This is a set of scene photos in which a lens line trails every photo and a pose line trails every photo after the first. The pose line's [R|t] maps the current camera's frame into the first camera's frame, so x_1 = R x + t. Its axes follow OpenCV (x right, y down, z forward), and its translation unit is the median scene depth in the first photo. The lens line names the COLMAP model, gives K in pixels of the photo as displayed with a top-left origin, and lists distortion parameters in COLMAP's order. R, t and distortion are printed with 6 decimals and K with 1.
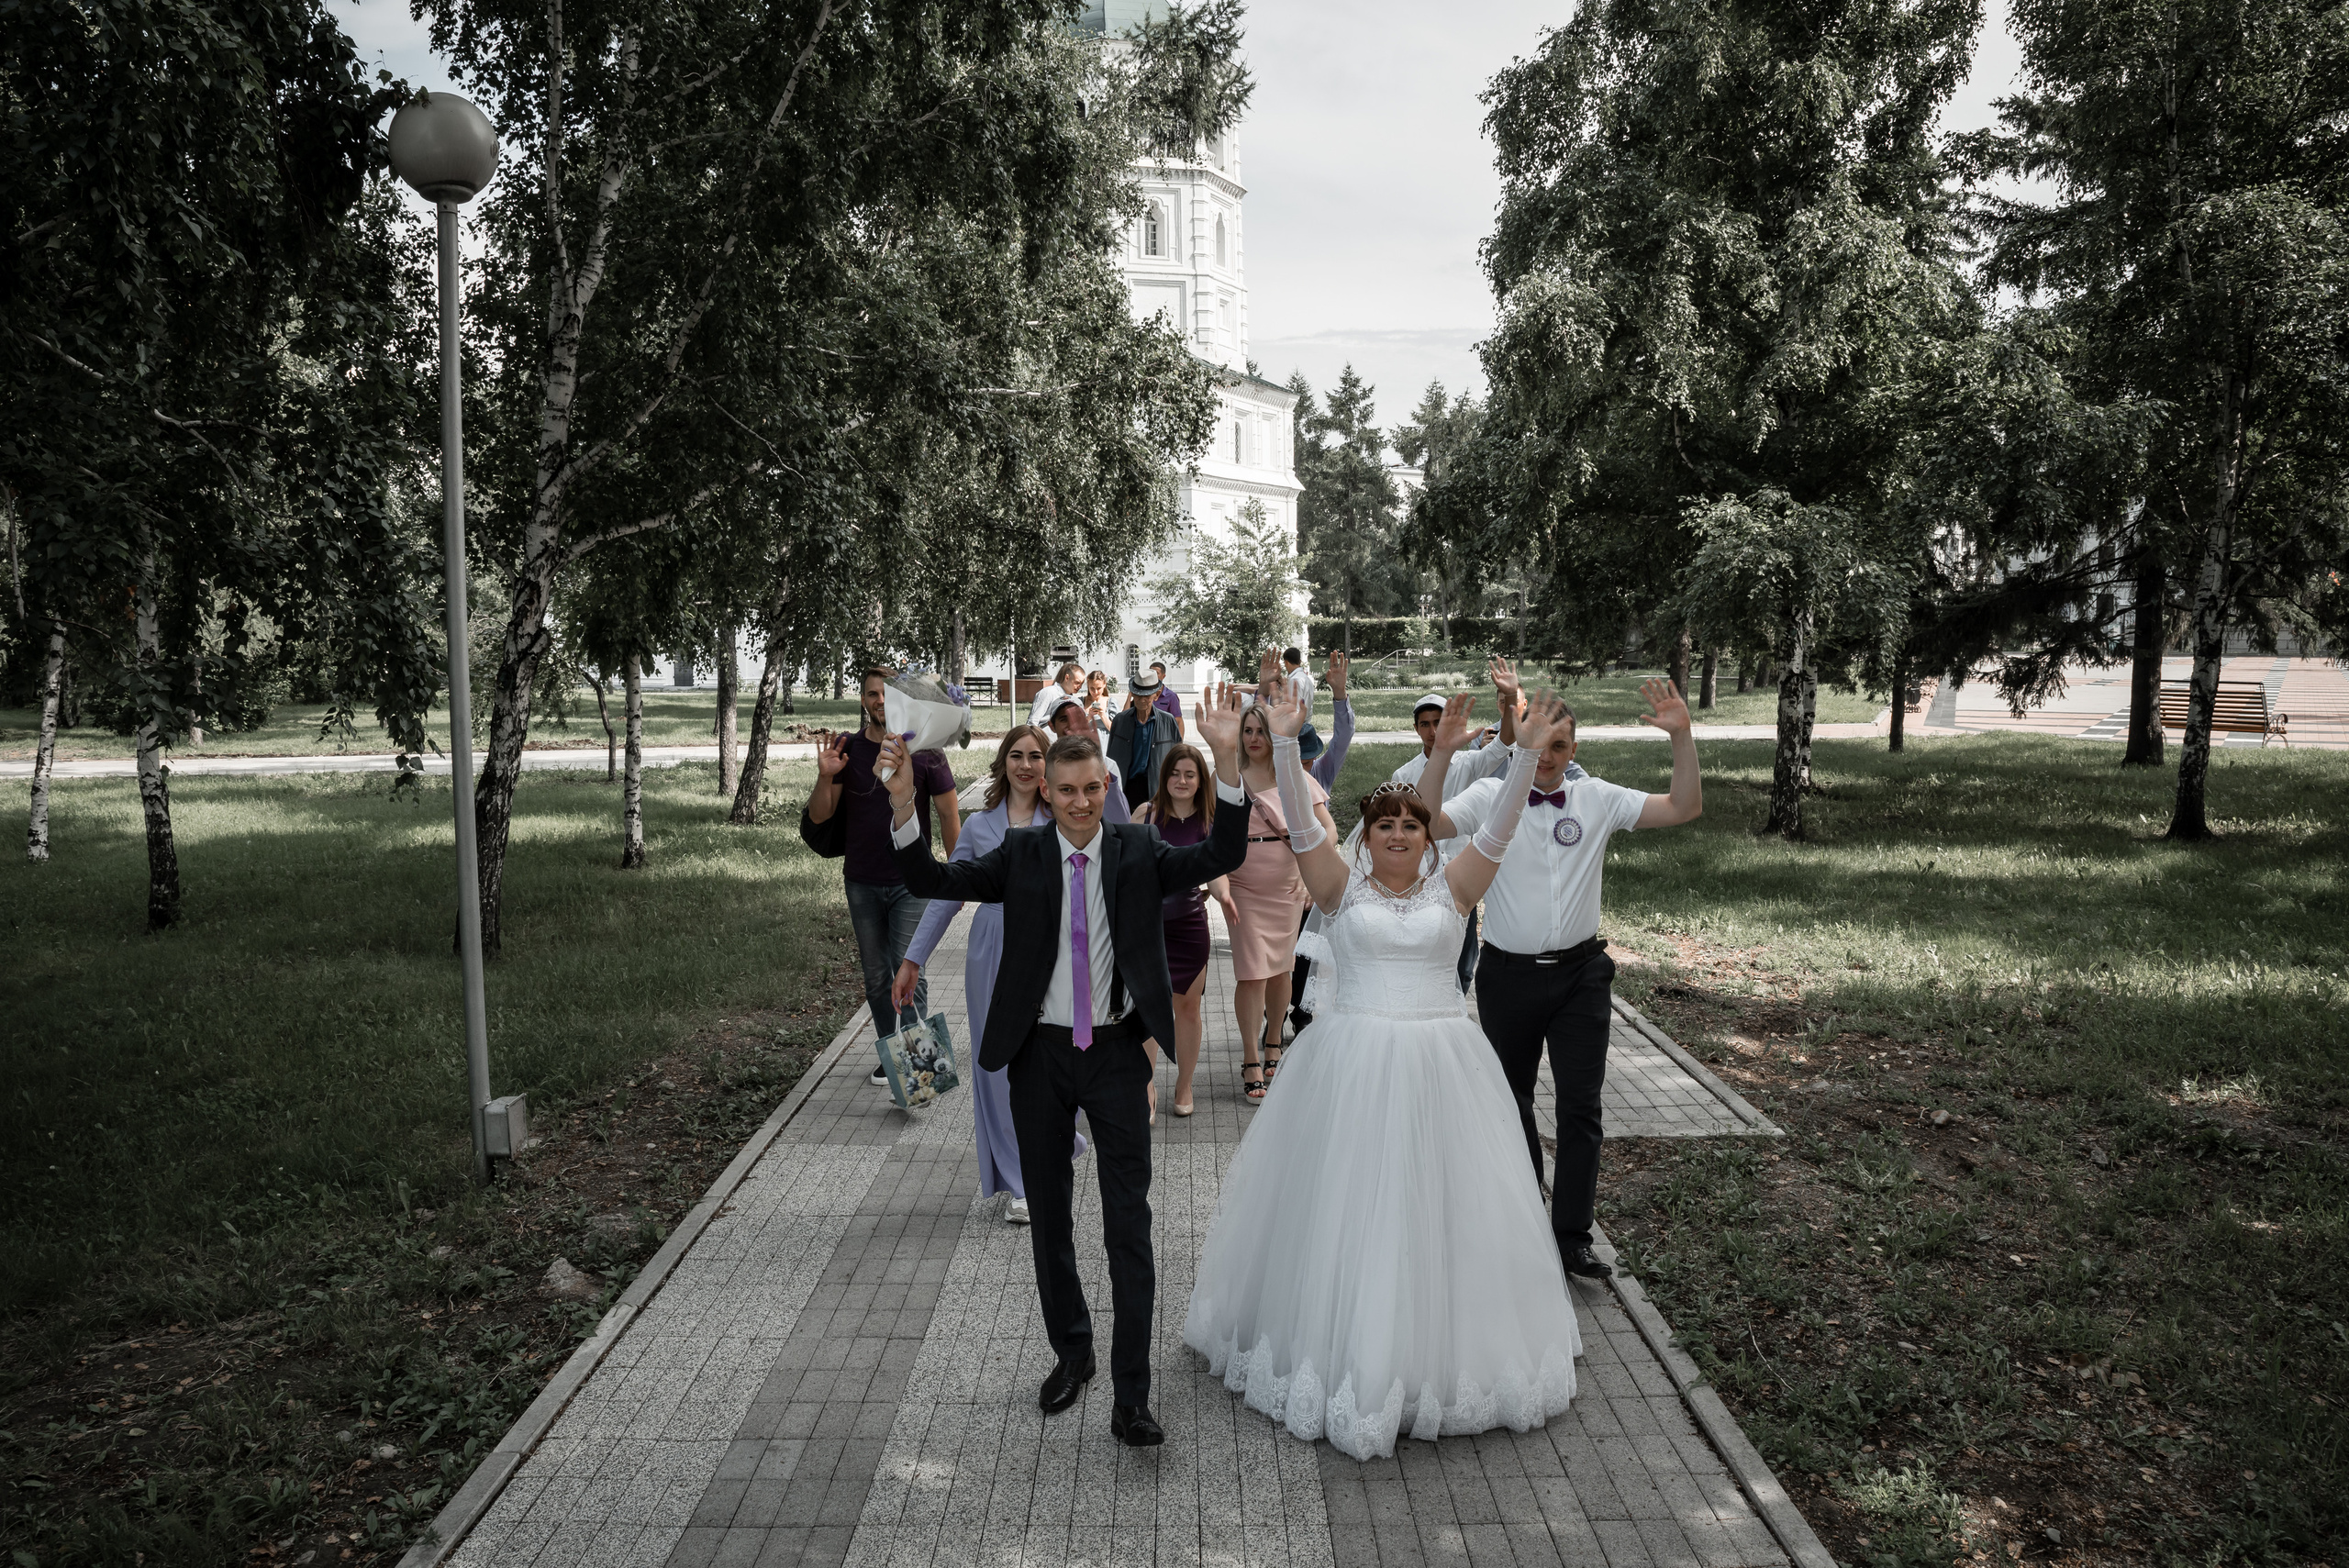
lens RADIAL K [[1650.2, 0, 1165.7], [0, 1650.2, 771.8], [0, 0, 1]] dist [-0.136009, 0.102045]
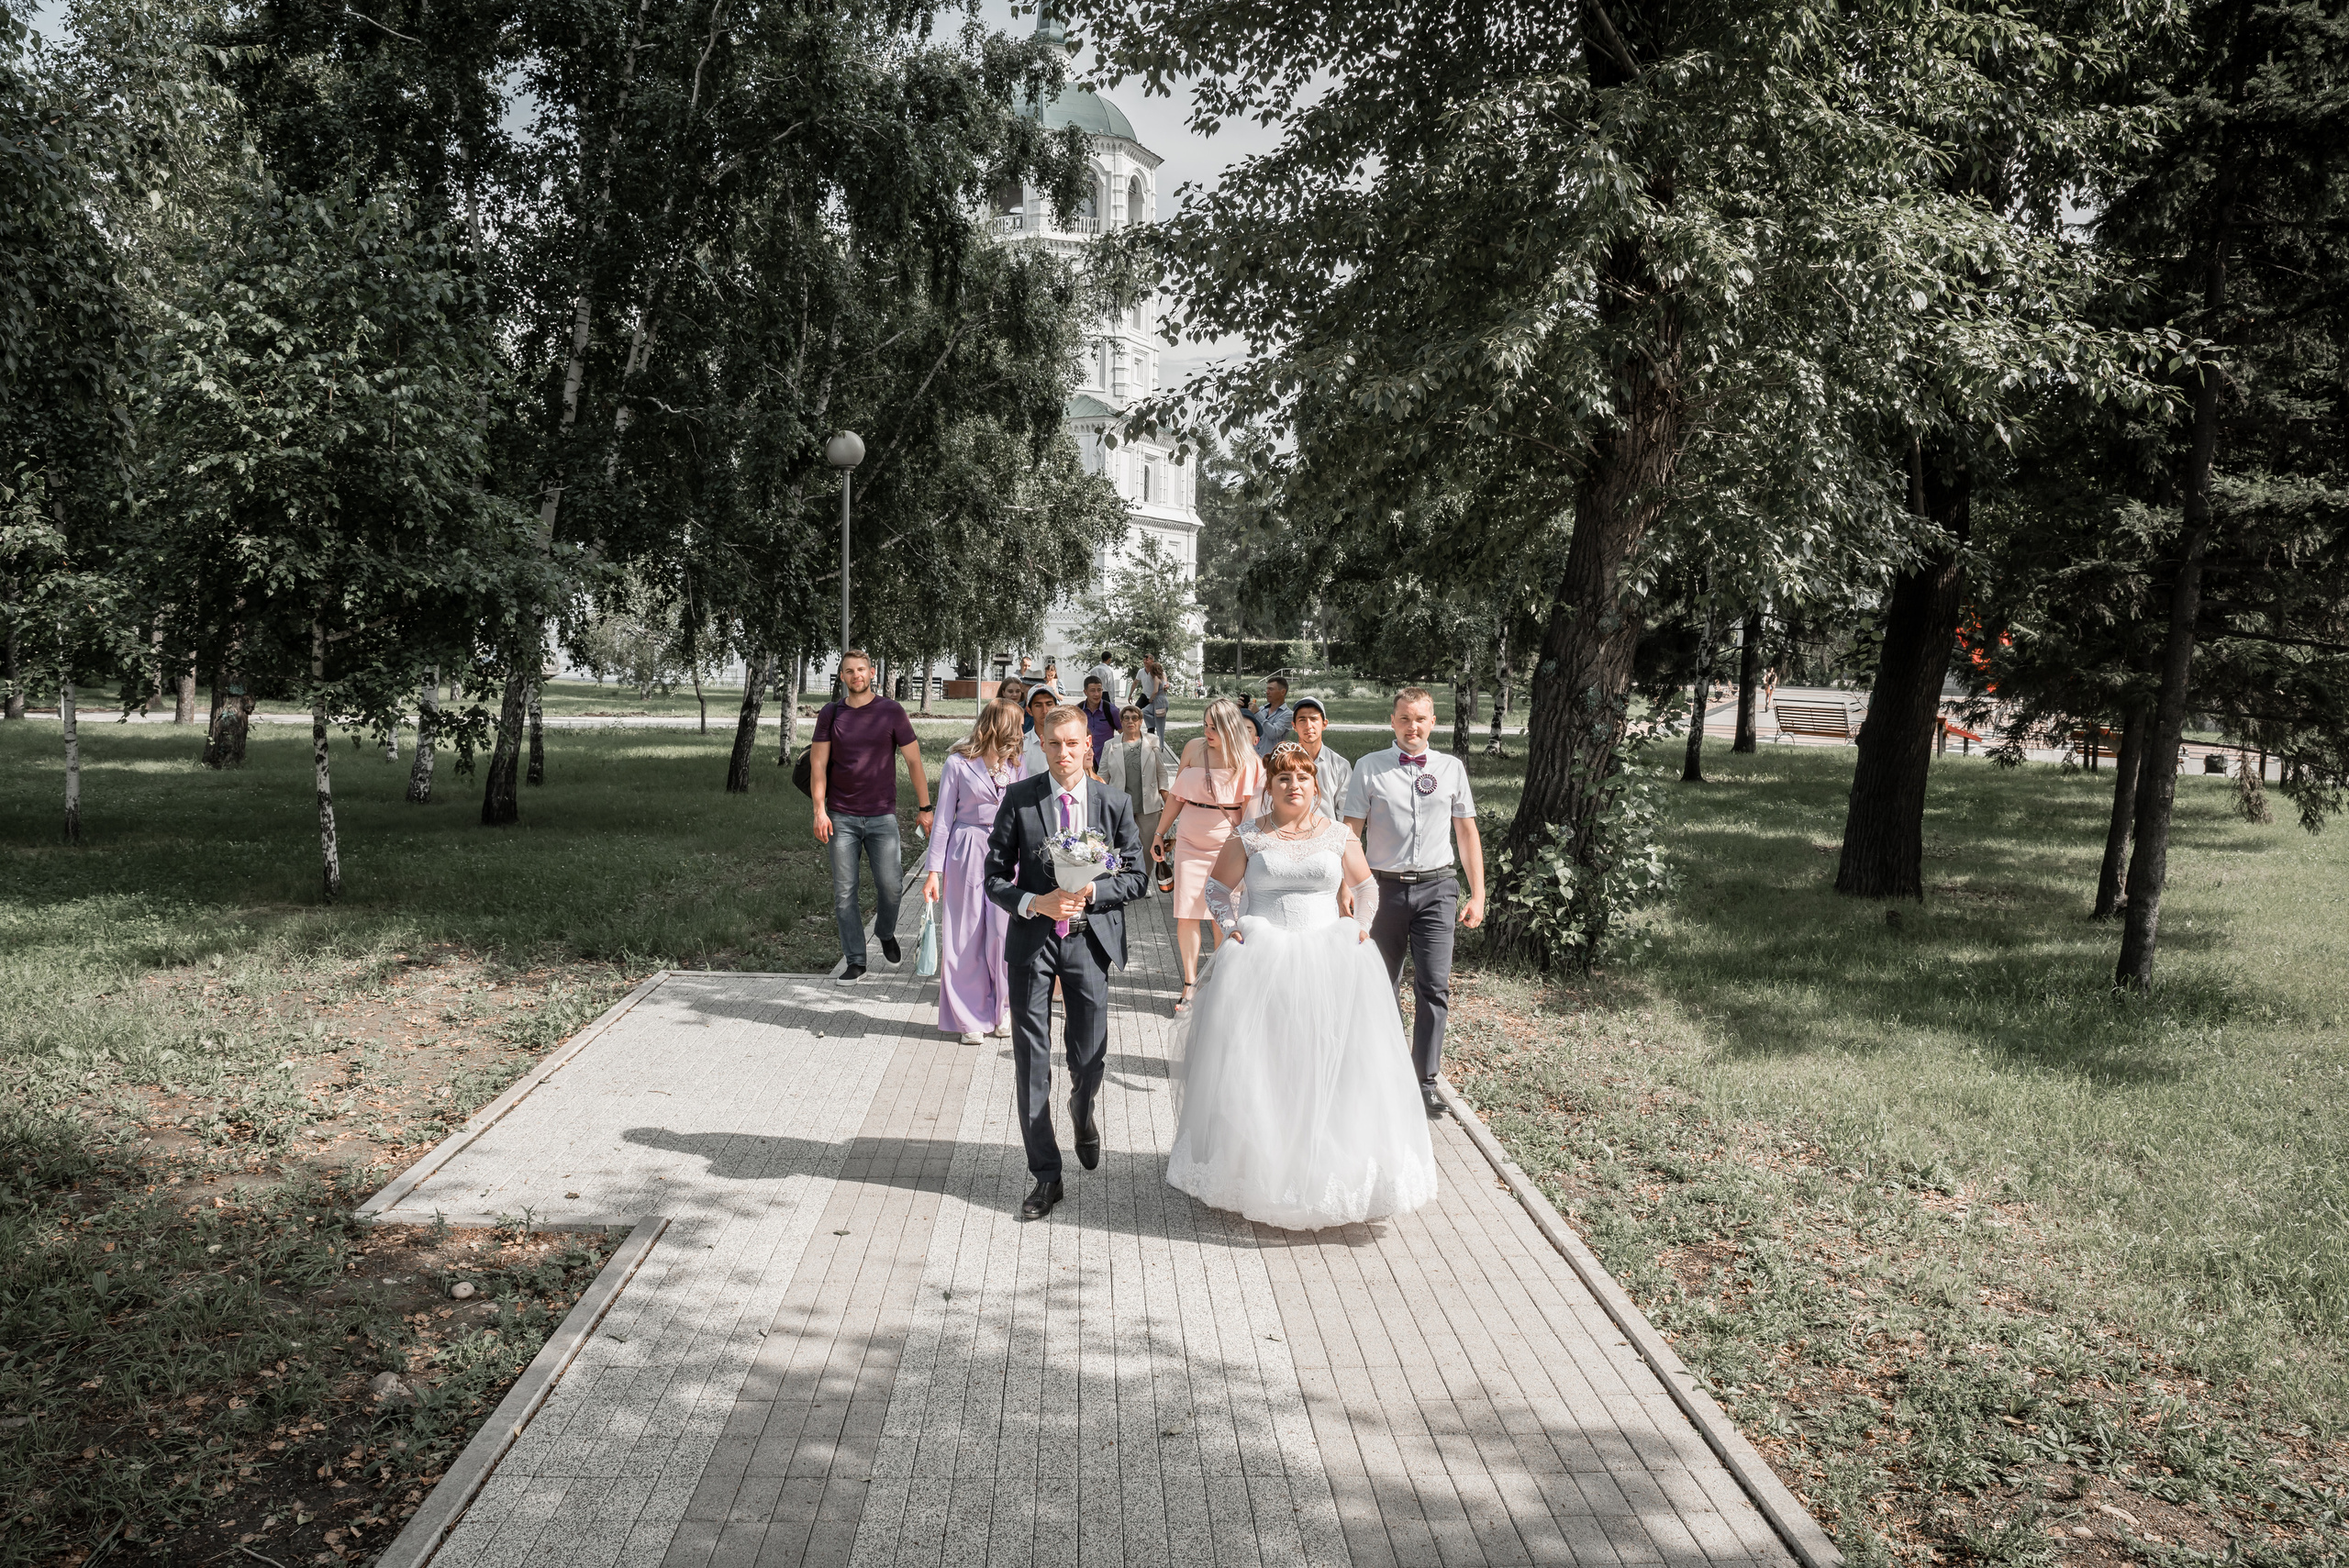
lens RADIAL K [[1651.2, 0, 1145.8], [0, 1651.2, 787.1], [0, 0, 1]] dist [-0.137273, 0.104311]
pose [[0.998436, 0.029551, 0.047449, -0.027667], [-0.029495, 0.999563, -0.001863, 0.078168], [-0.047484, 0.000461, 0.998872, -0.827101]]
